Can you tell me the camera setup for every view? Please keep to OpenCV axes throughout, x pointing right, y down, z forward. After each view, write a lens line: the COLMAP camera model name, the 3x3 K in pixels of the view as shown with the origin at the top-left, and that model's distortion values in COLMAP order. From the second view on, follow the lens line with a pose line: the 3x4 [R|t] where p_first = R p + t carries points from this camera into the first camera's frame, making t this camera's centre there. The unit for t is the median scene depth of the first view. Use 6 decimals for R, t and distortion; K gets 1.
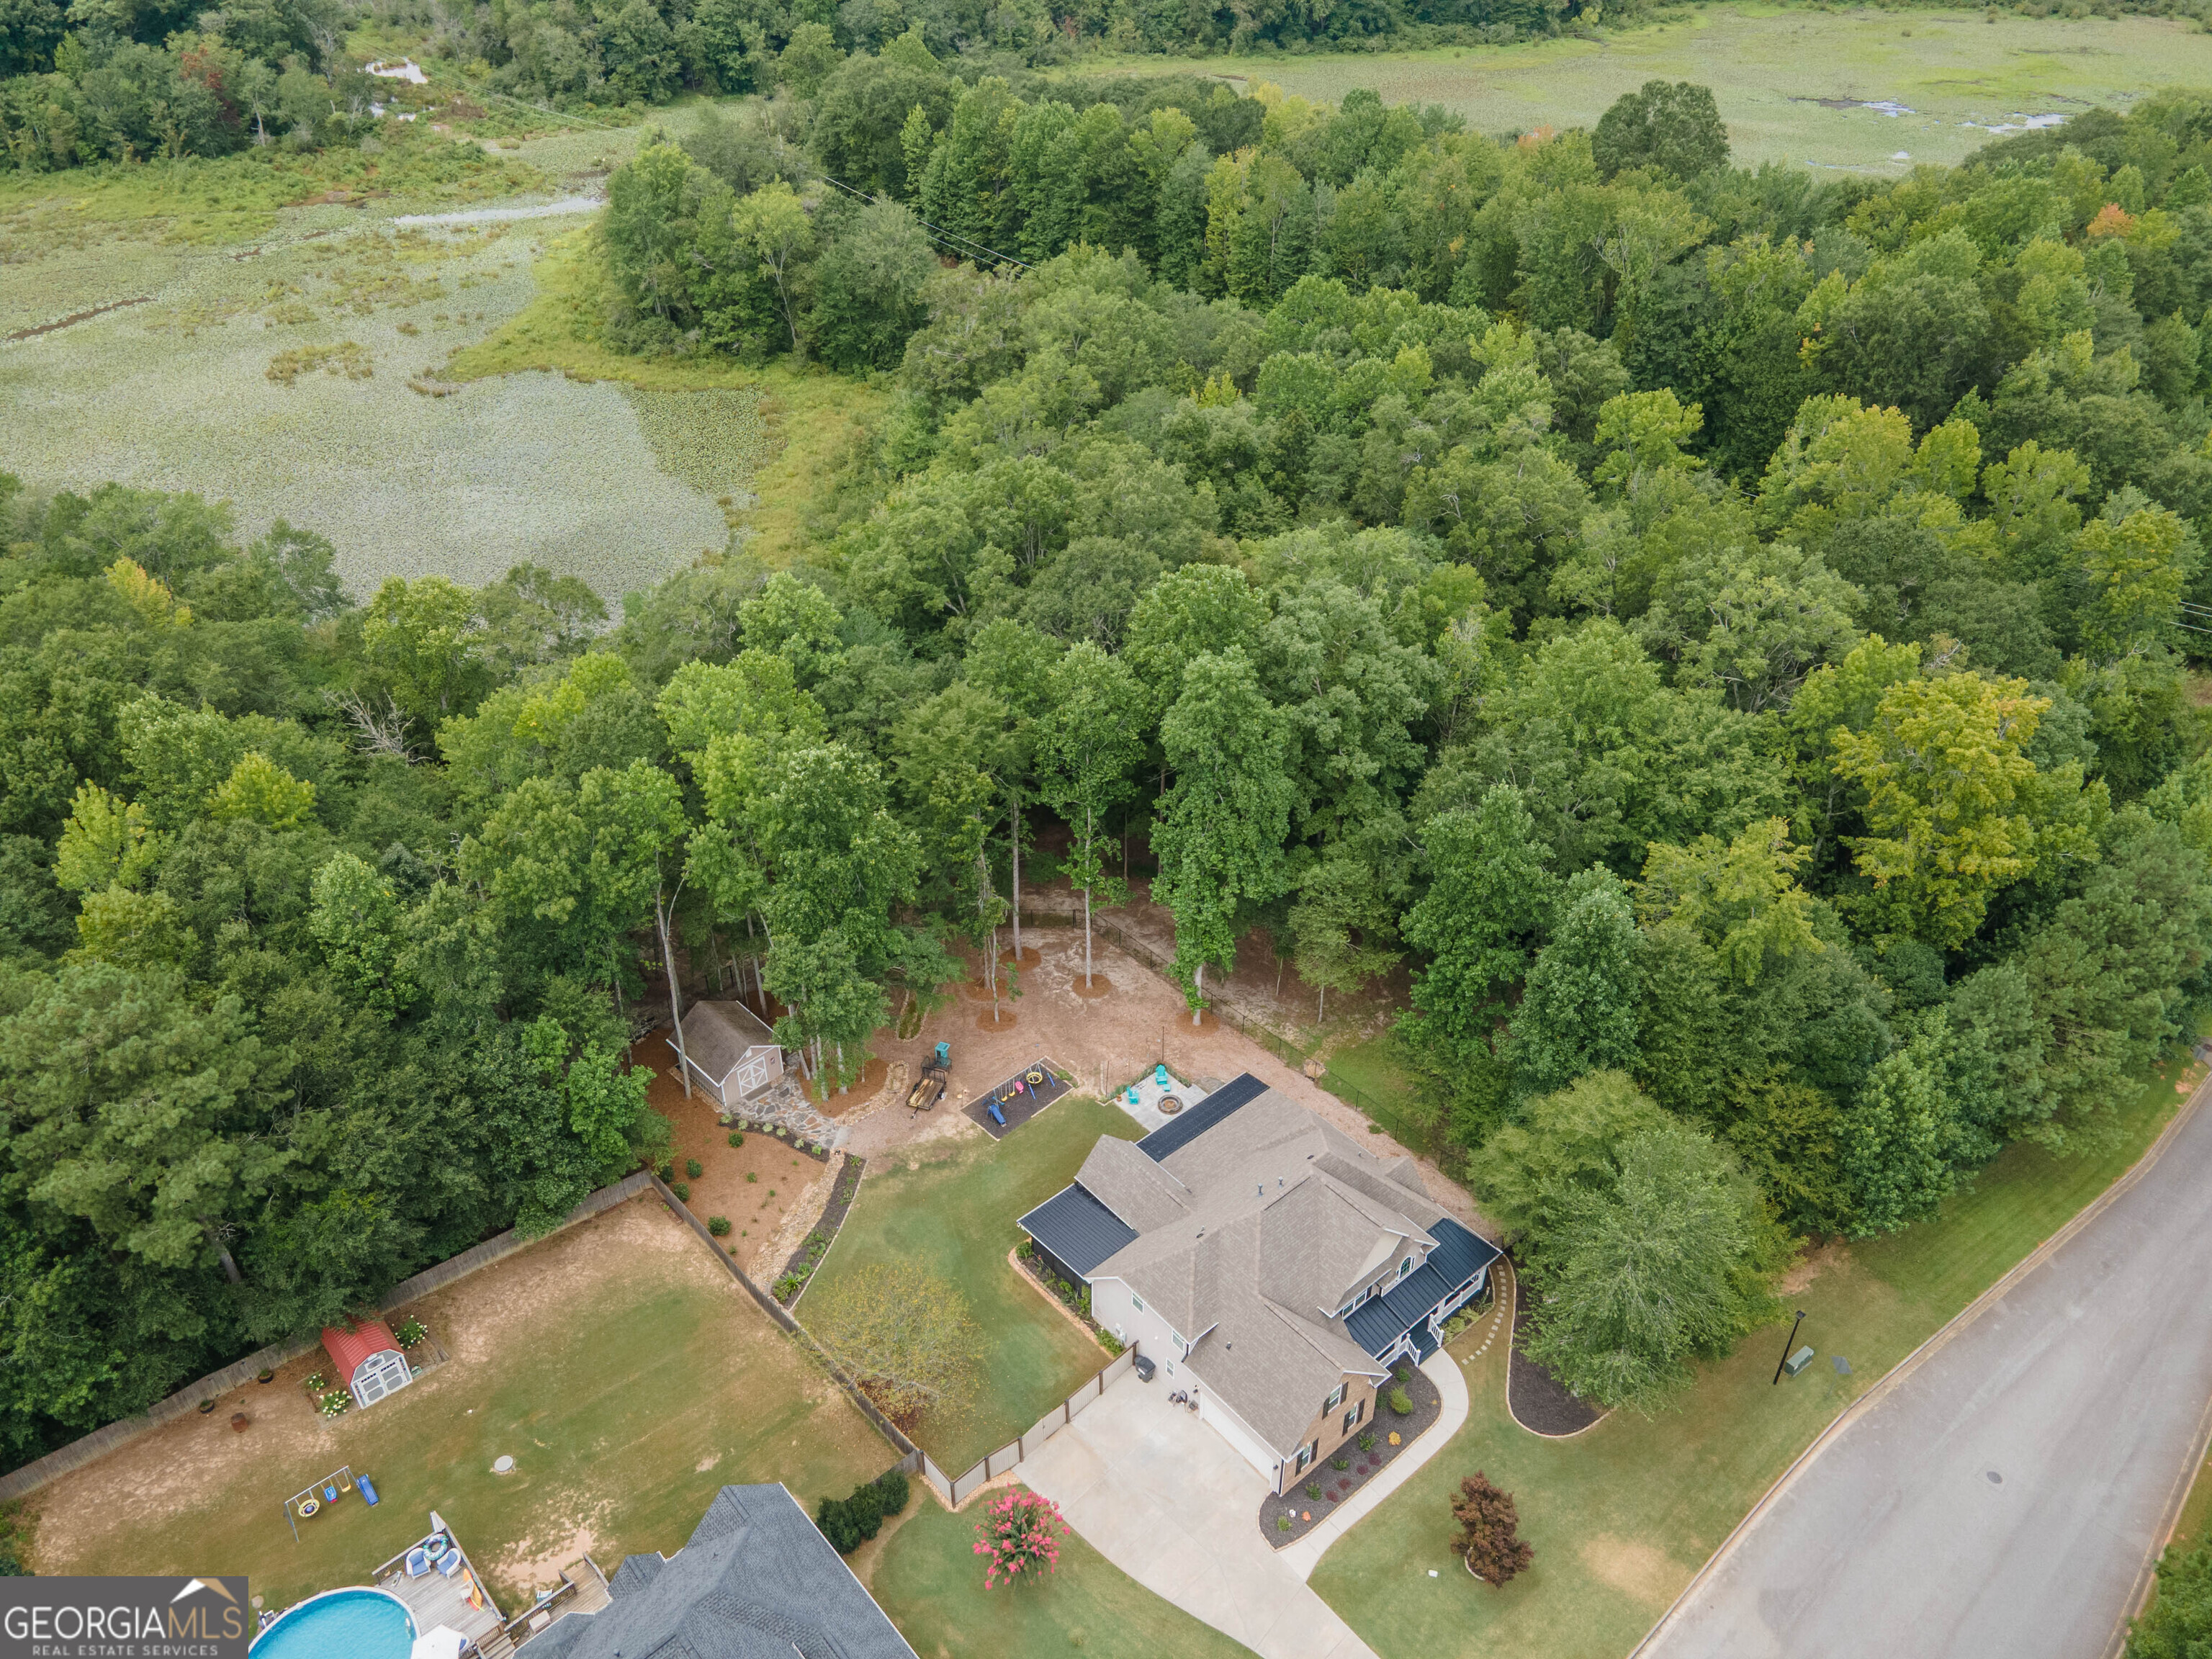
lens RADIAL K [[1606.4, 0, 1106.0], [0, 1606.4, 829.5], [0, 0, 1]] dist [0.008296, 0.059623]
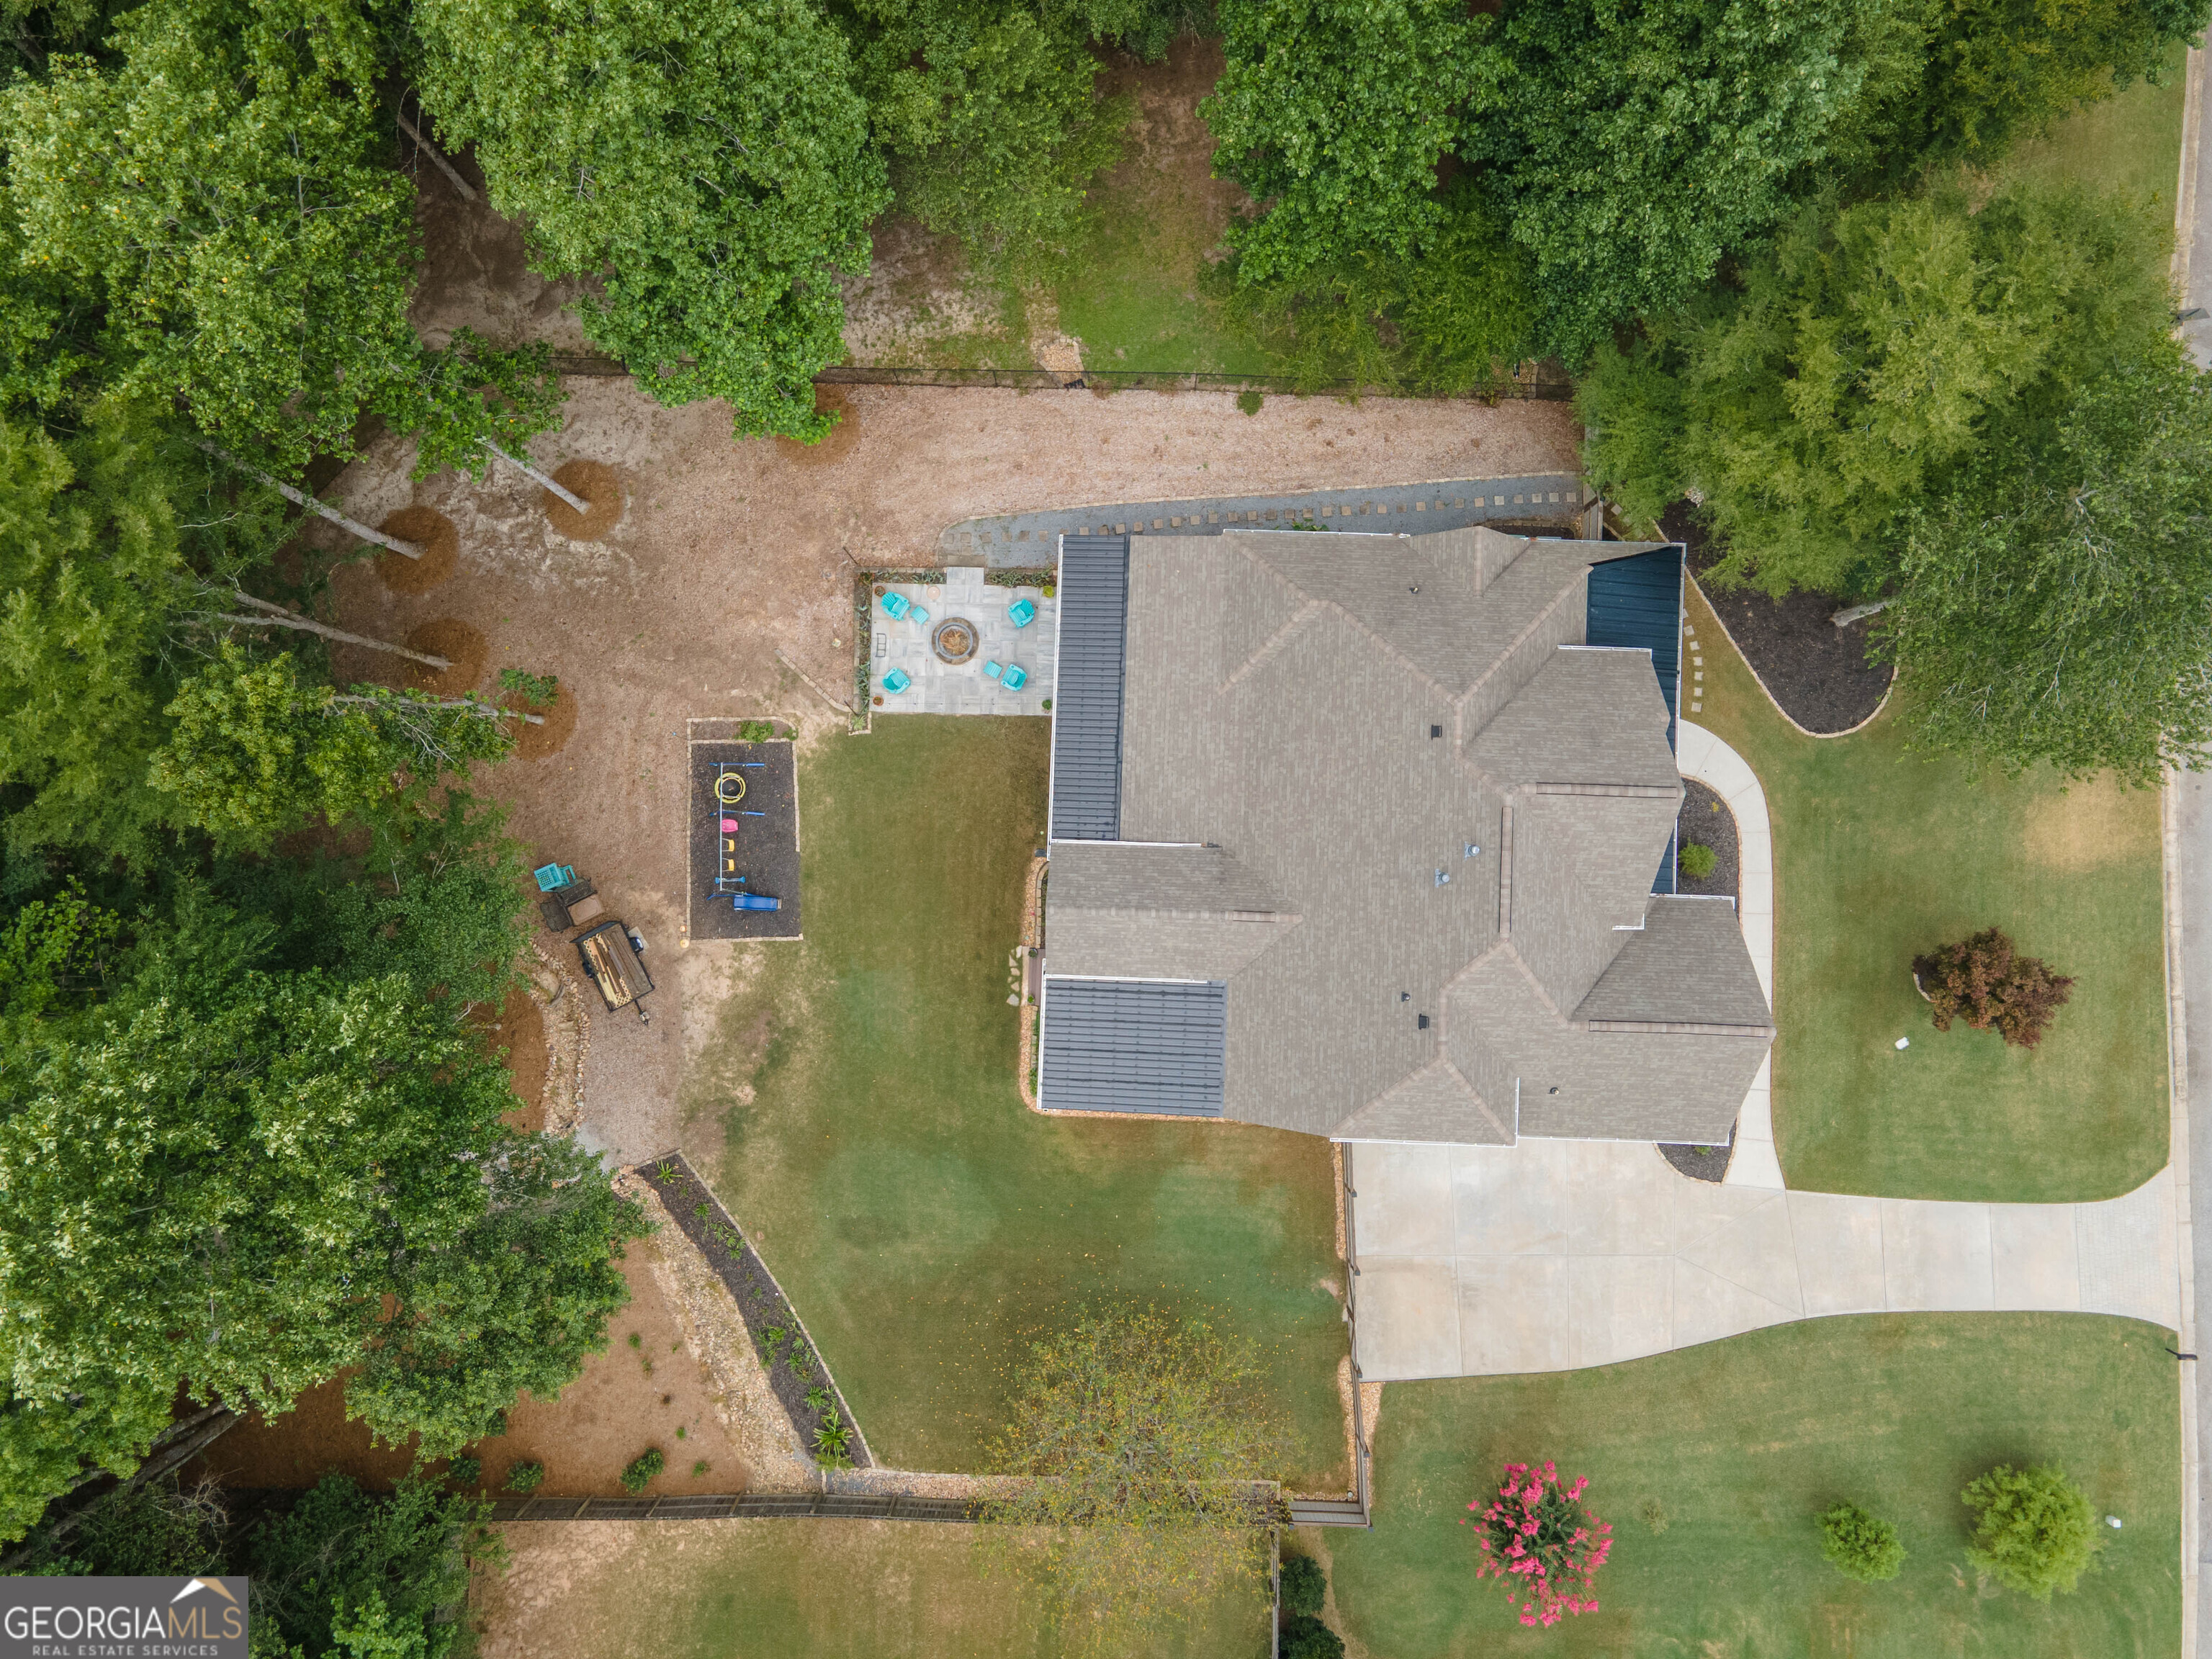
lens RADIAL K [[1589.4, 0, 1106.0], [0, 1589.4, 829.5], [0, 0, 1]] dist [0.034379, 0.003896]
pose [[0.680615, -0.732336, 0.021135, 0.017831], [0.429034, 0.421786, 0.798765, -0.204654], [-0.593880, -0.534584, 0.601271, 0.634619]]
